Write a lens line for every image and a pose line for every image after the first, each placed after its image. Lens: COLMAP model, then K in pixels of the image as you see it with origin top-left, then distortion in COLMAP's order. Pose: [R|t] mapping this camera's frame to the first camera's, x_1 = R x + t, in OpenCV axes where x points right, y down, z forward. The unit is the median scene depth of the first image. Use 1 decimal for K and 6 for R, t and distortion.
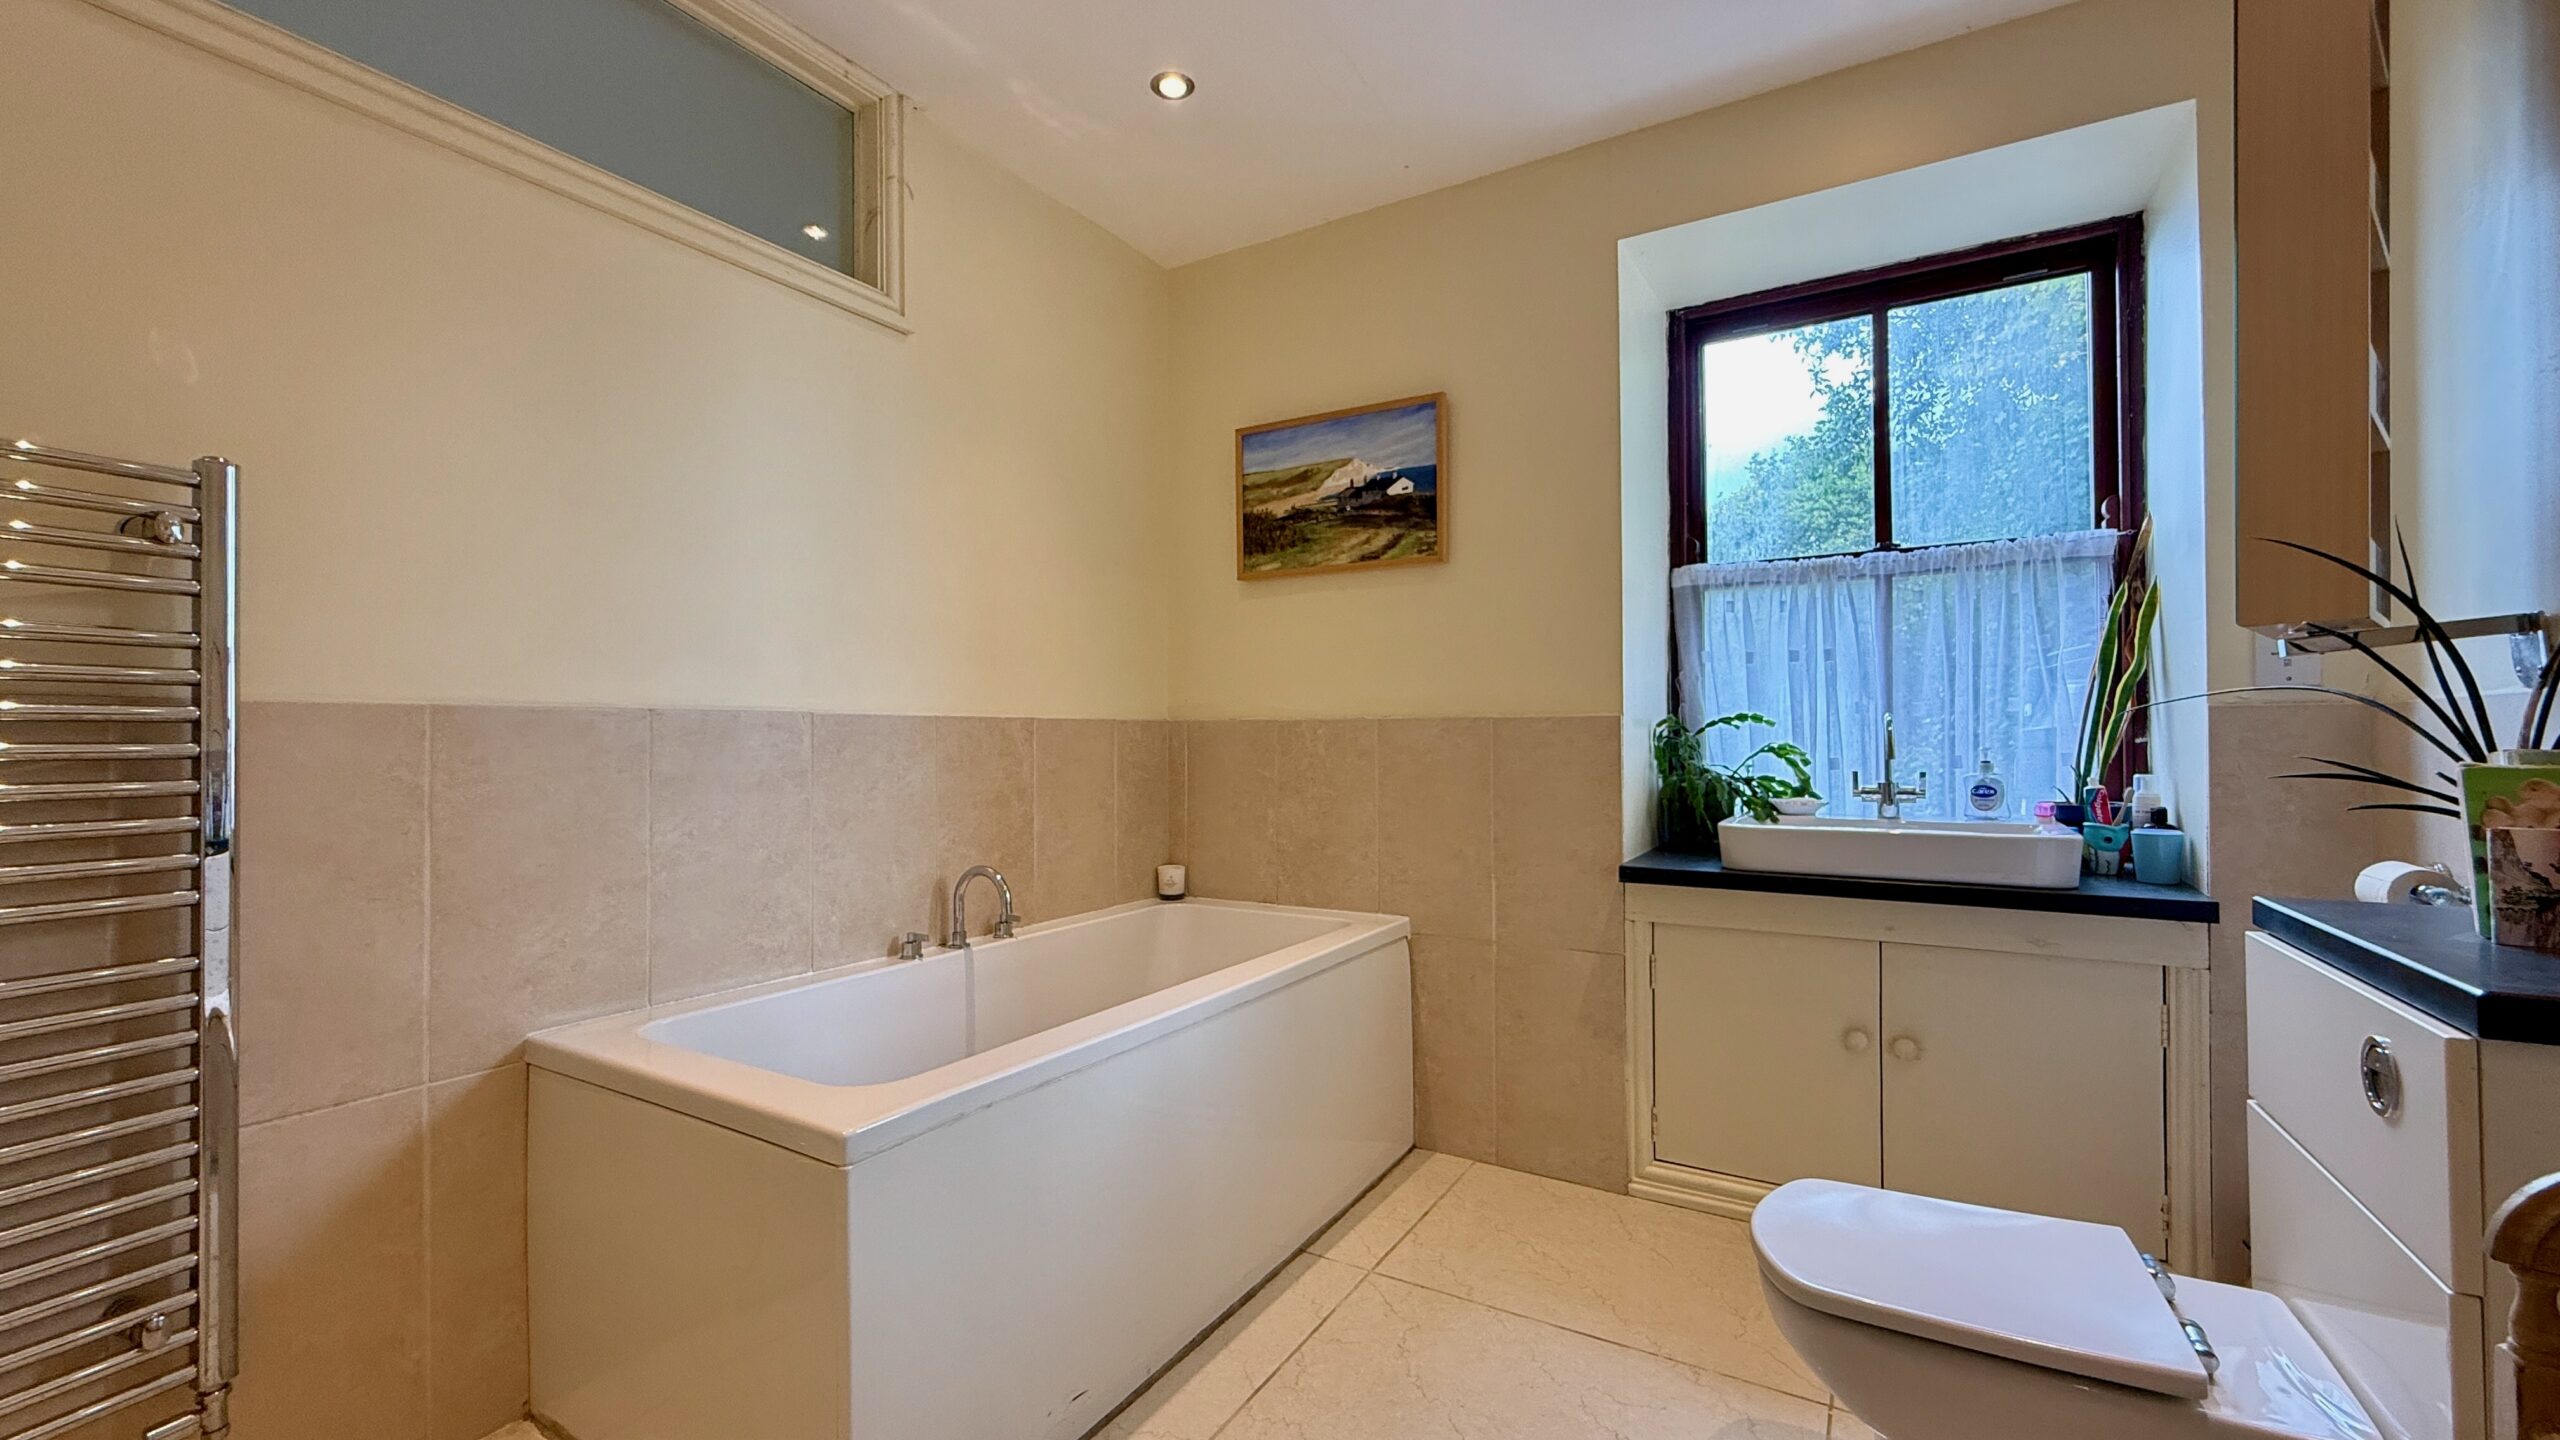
lens RADIAL K [[1002.2, 0, 1276.2], [0, 1002.2, 726.2], [0, 0, 1]] dist [0.000763, 0.000022]
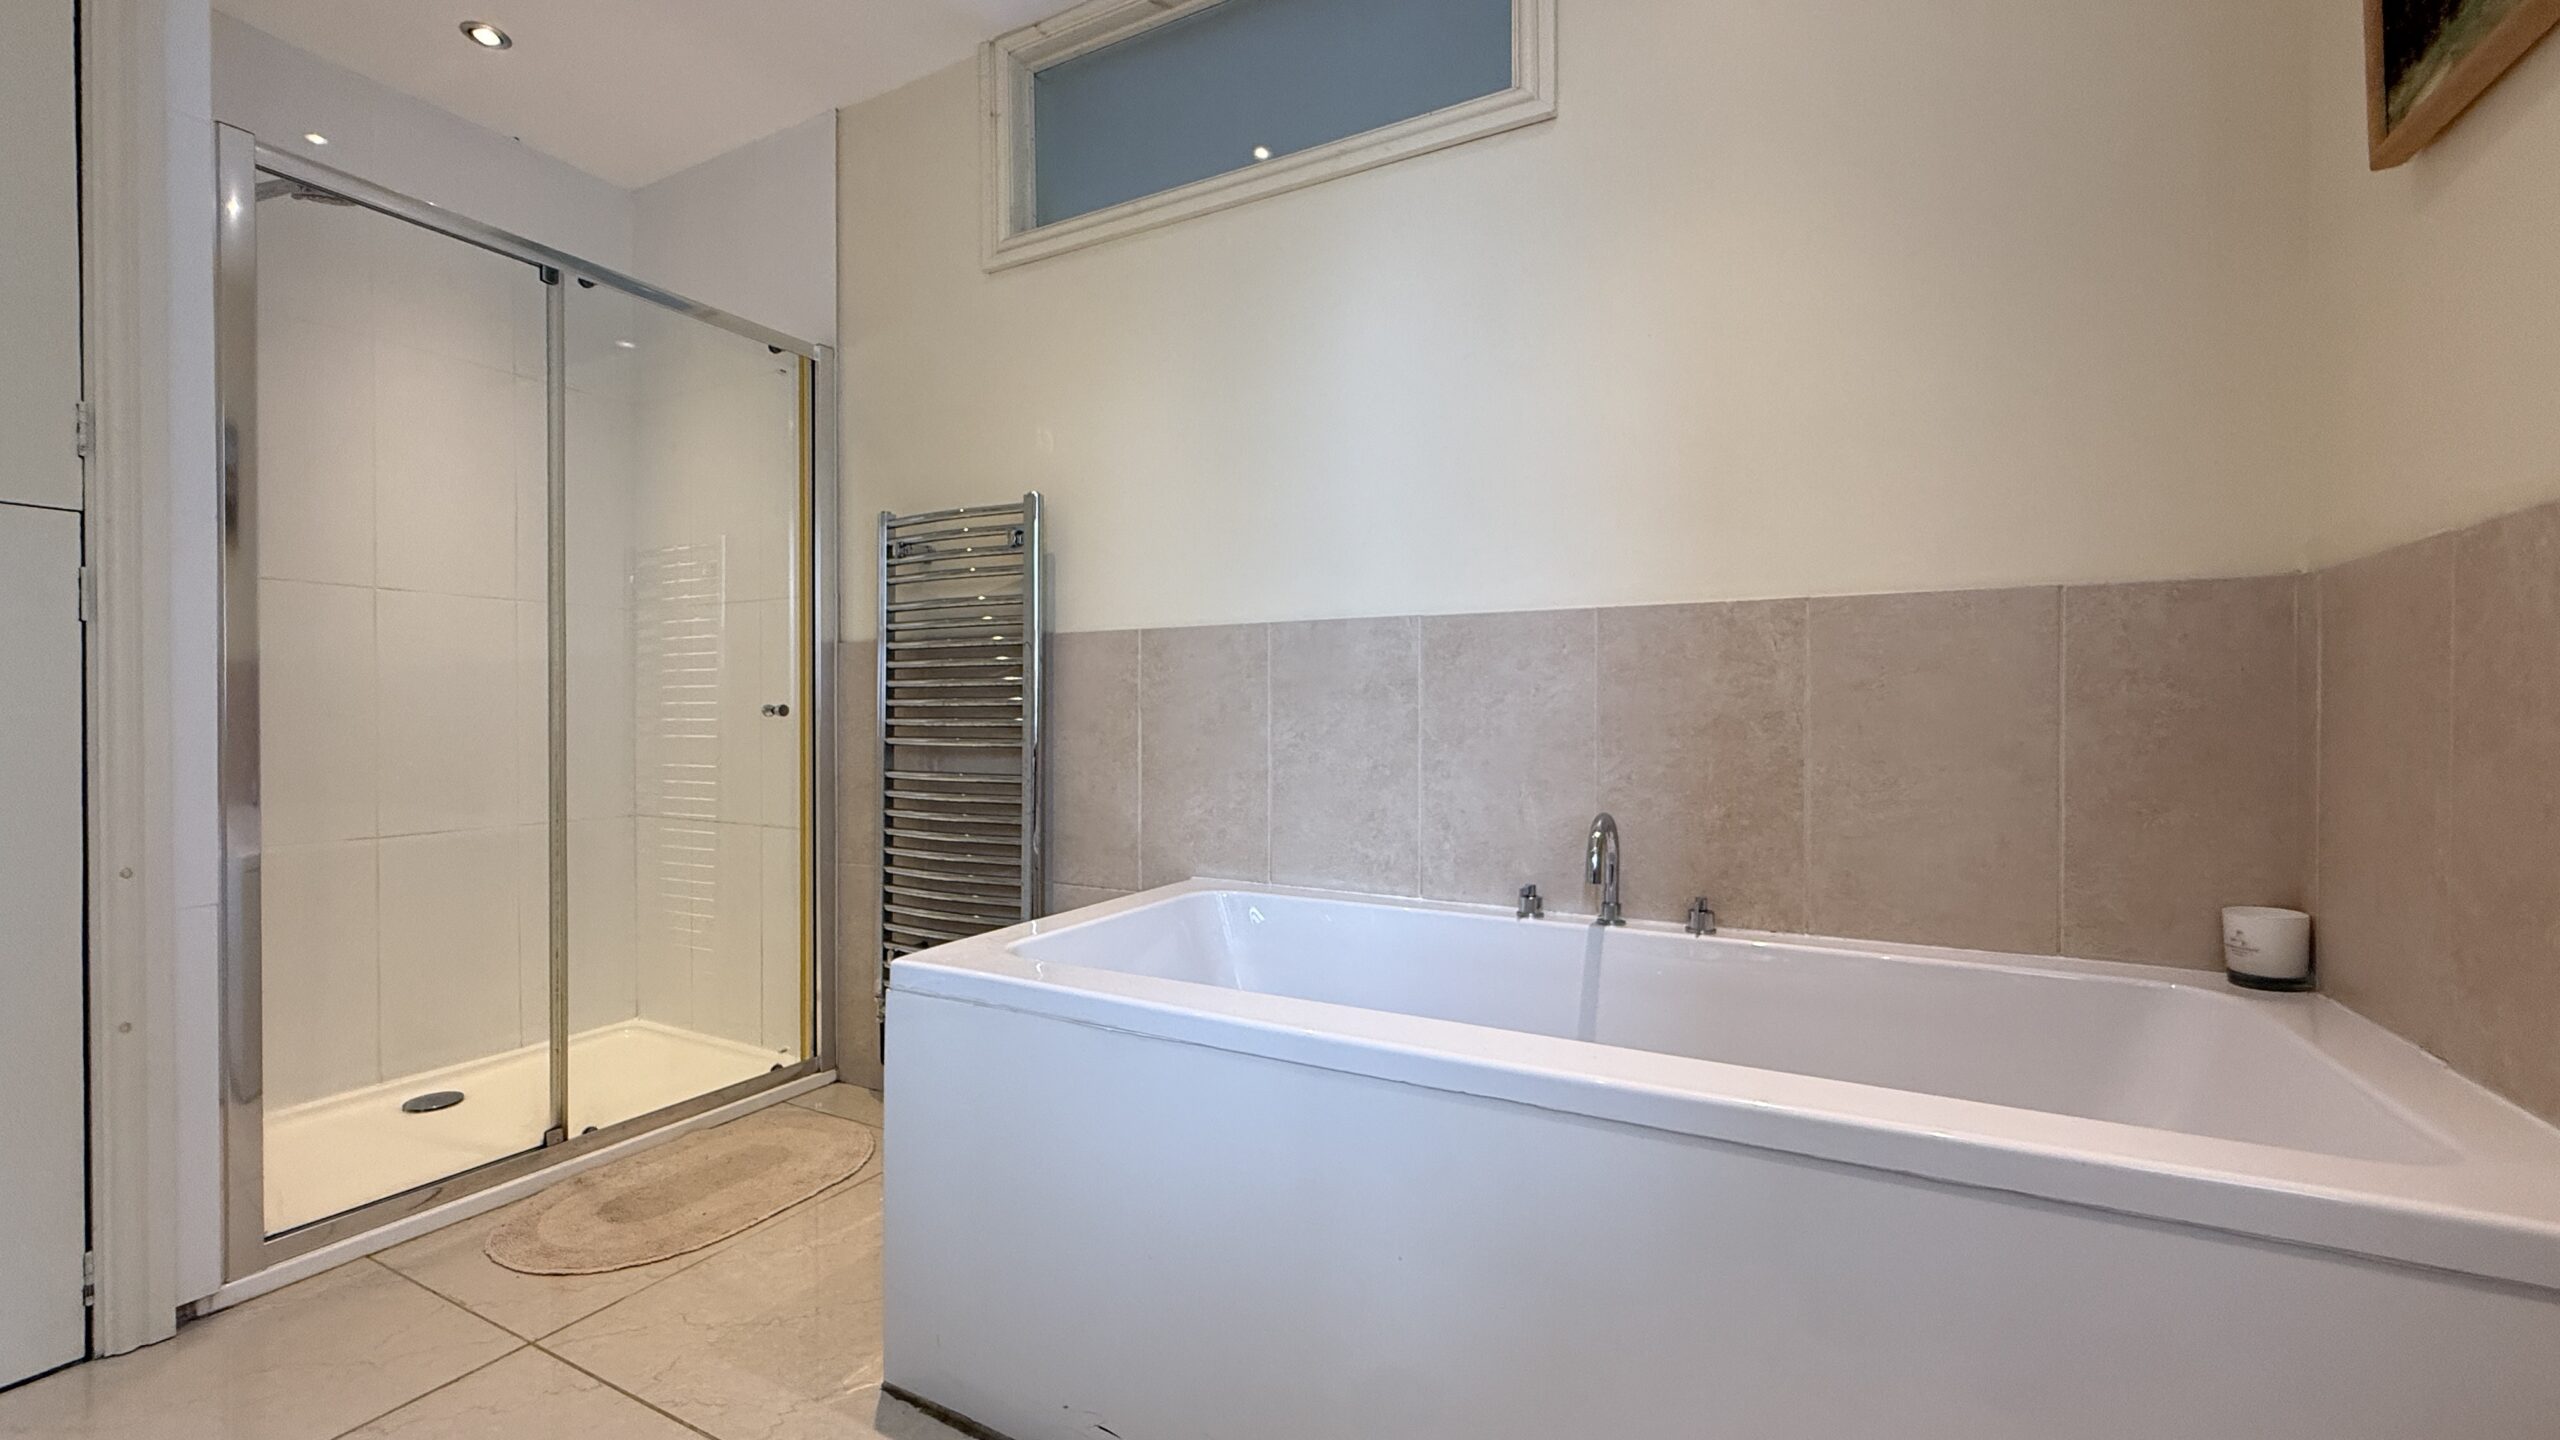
lens RADIAL K [[1002.2, 0, 1281.7], [0, 1002.2, 734.1], [0, 0, 1]] dist [0.000763, 0.000022]
pose [[0.074570, 0.022755, -0.996956, 0.448968], [0.010783, 0.999663, 0.023623, 0.073144], [0.997157, -0.012512, 0.074299, 0.819042]]
